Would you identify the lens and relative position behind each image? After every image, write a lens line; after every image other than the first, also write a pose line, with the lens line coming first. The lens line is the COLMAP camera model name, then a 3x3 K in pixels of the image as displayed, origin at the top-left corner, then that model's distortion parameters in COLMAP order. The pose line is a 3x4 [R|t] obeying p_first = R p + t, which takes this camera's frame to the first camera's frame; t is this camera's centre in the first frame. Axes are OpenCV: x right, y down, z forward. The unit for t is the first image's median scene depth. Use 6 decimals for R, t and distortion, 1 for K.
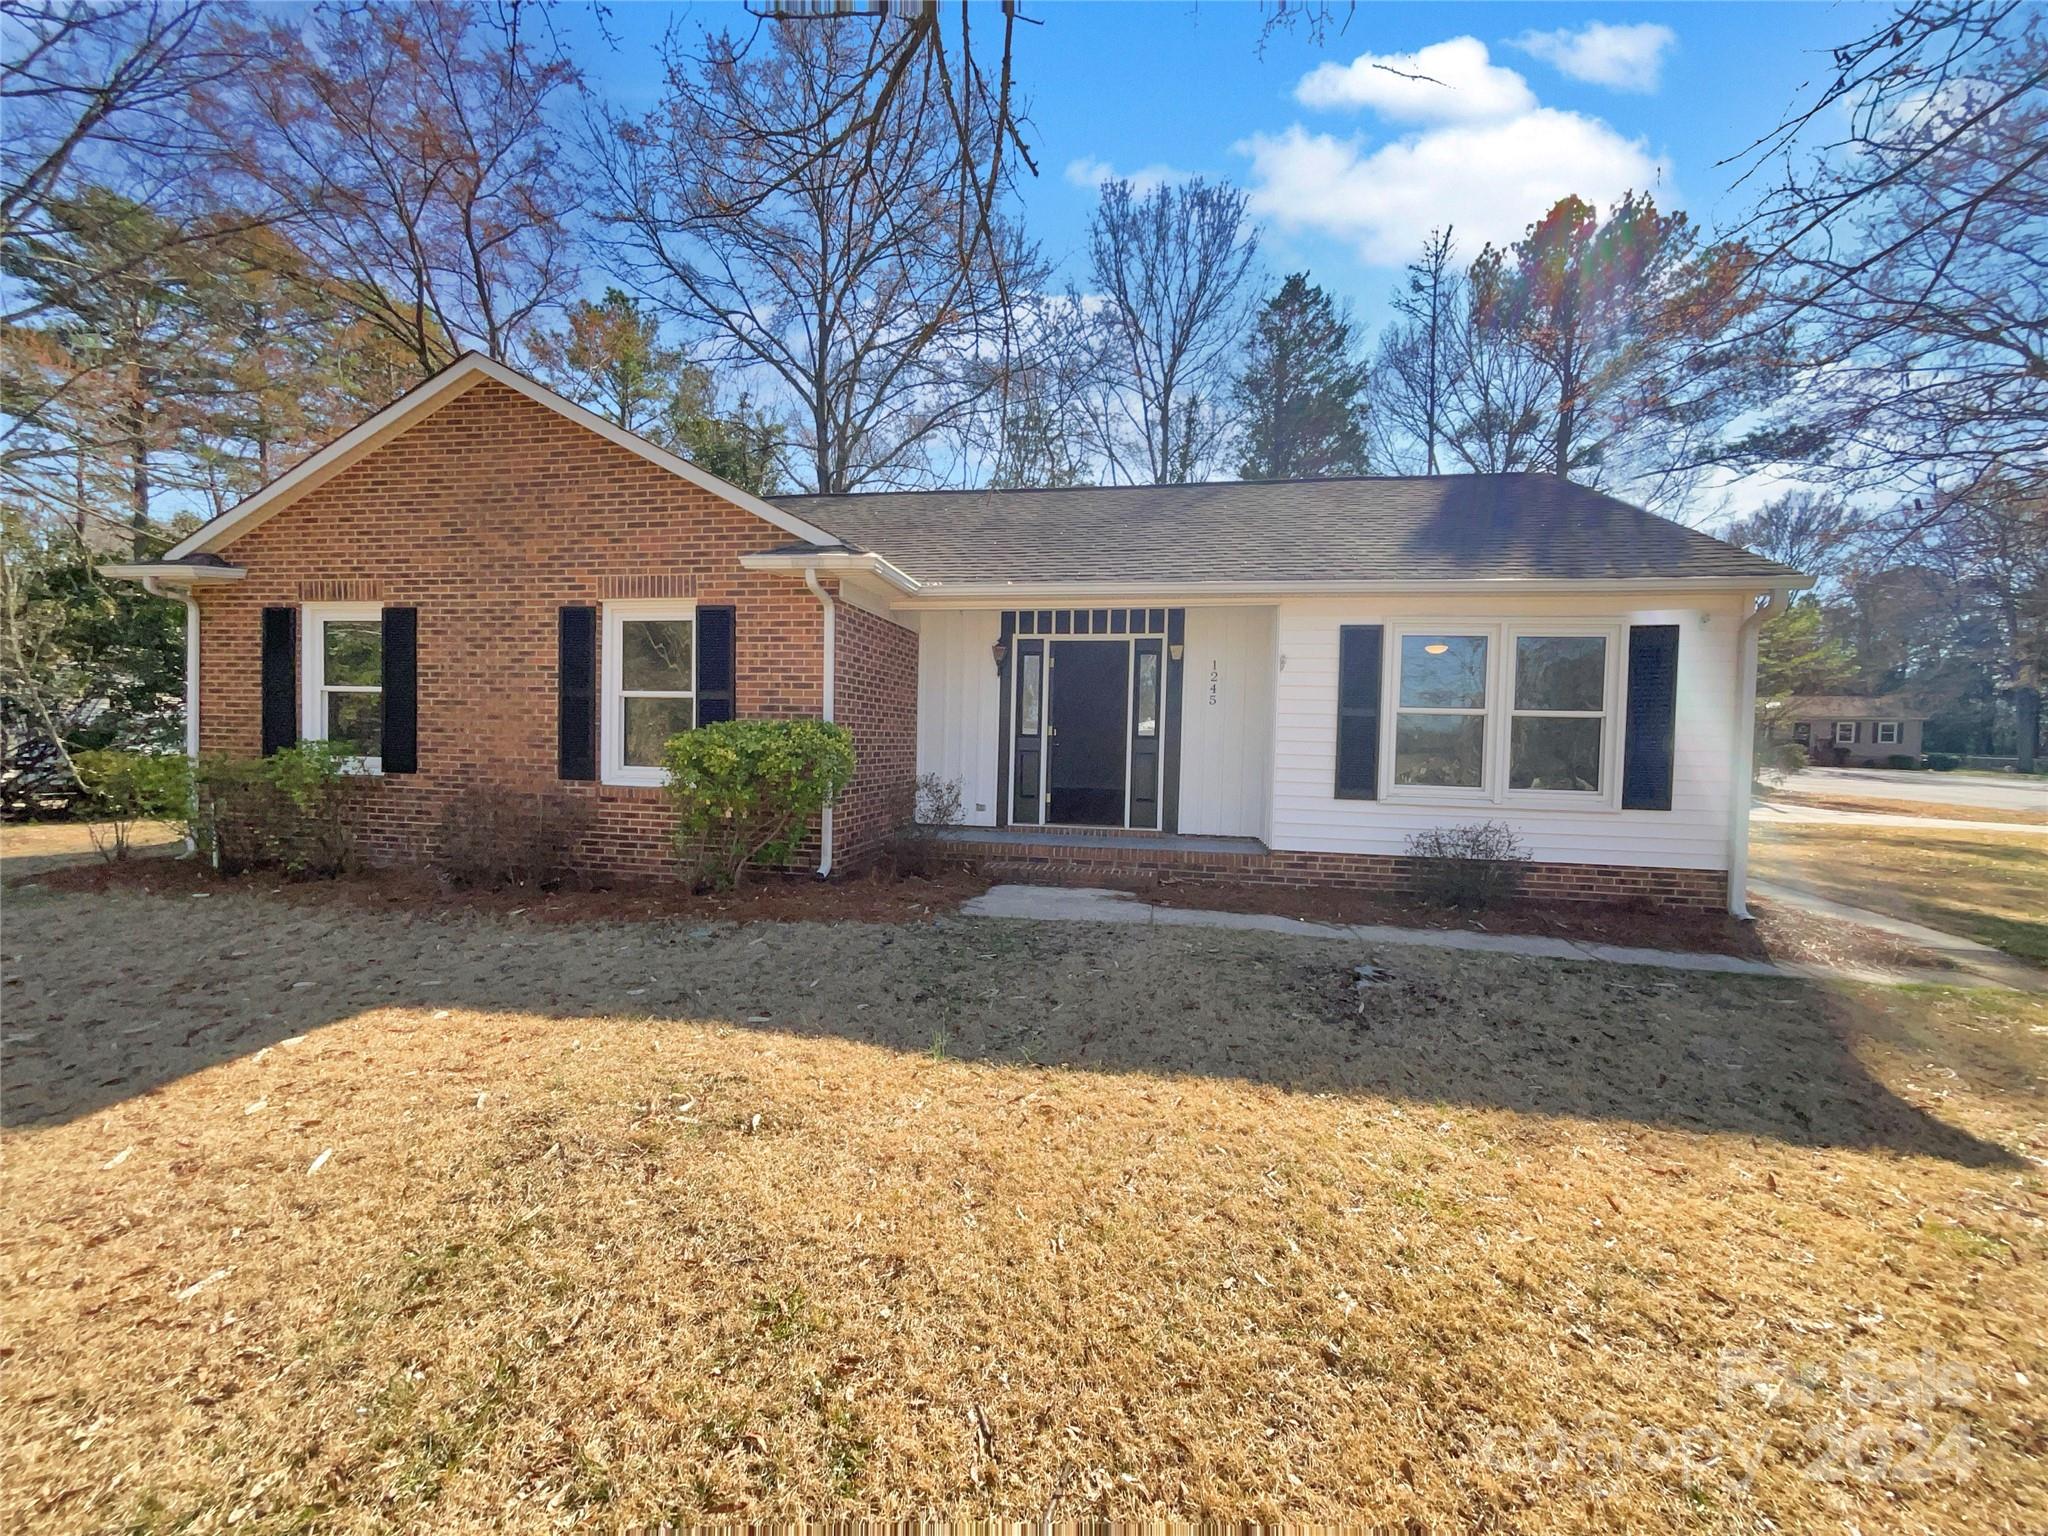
lens RADIAL K [[831.1, 0, 1020.7], [0, 831.1, 767.5], [0, 0, 1]] dist [-0.002090, 0.001180]
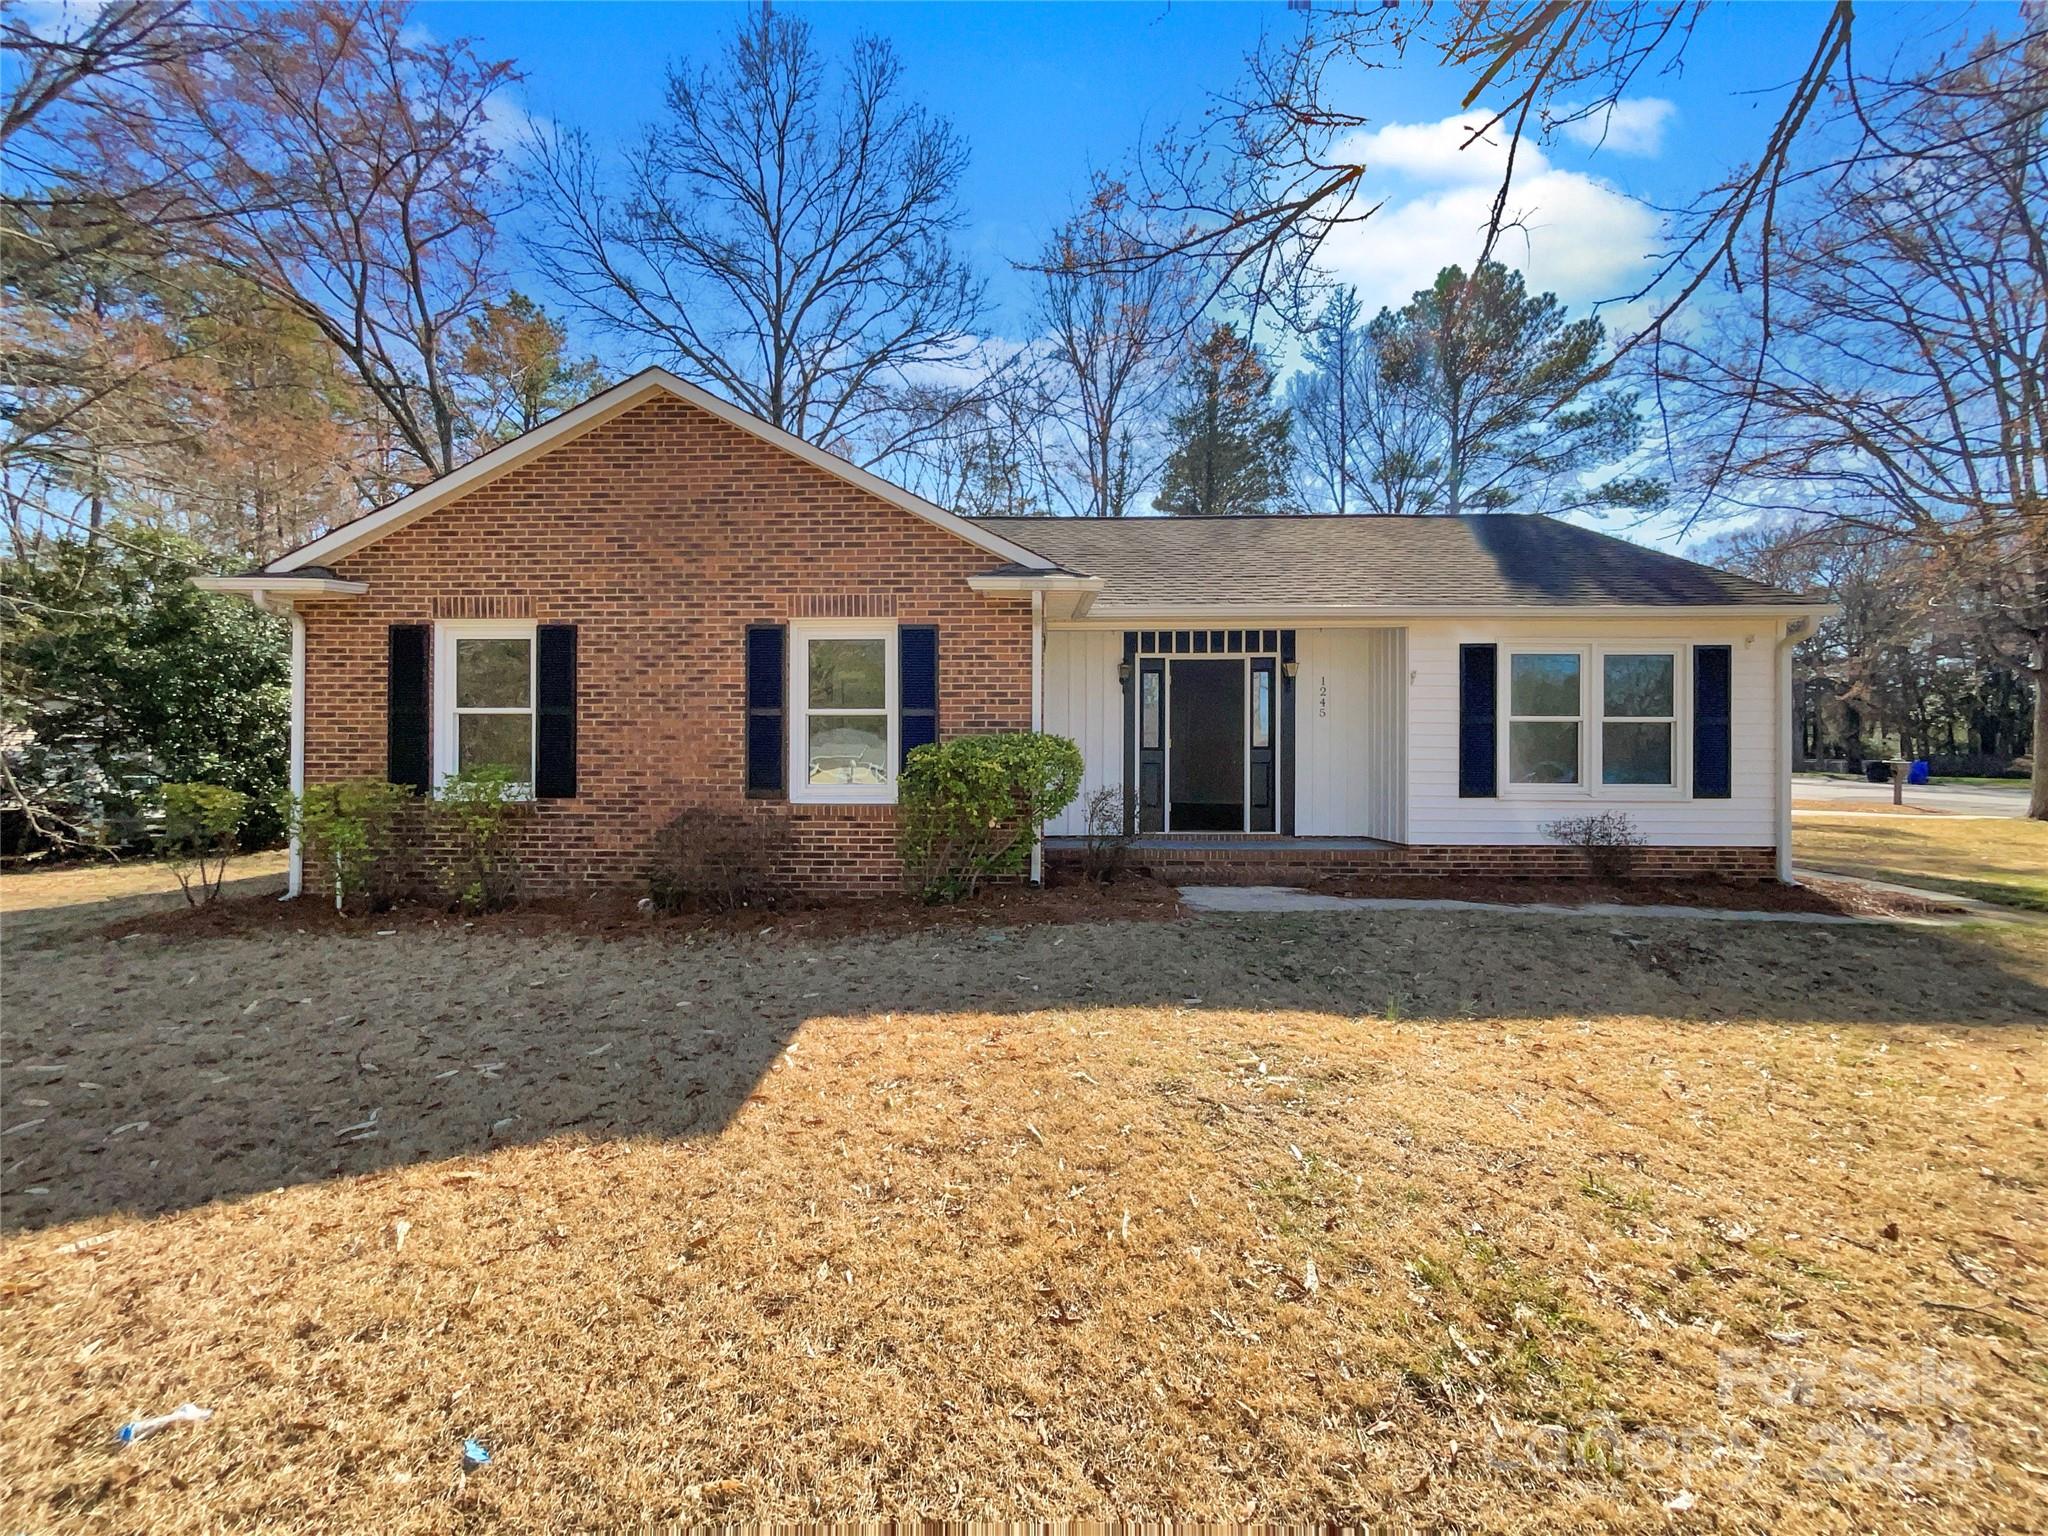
lens RADIAL K [[831.1, 0, 1029.8], [0, 831.1, 764.1], [0, 0, 1]] dist [-0.002090, 0.001180]
pose [[0.987251, -0.021032, 0.157776, -0.362607], [0.026087, 0.999208, -0.030032, 0.010604], [-0.157019, 0.033765, 0.987018, -0.026226]]
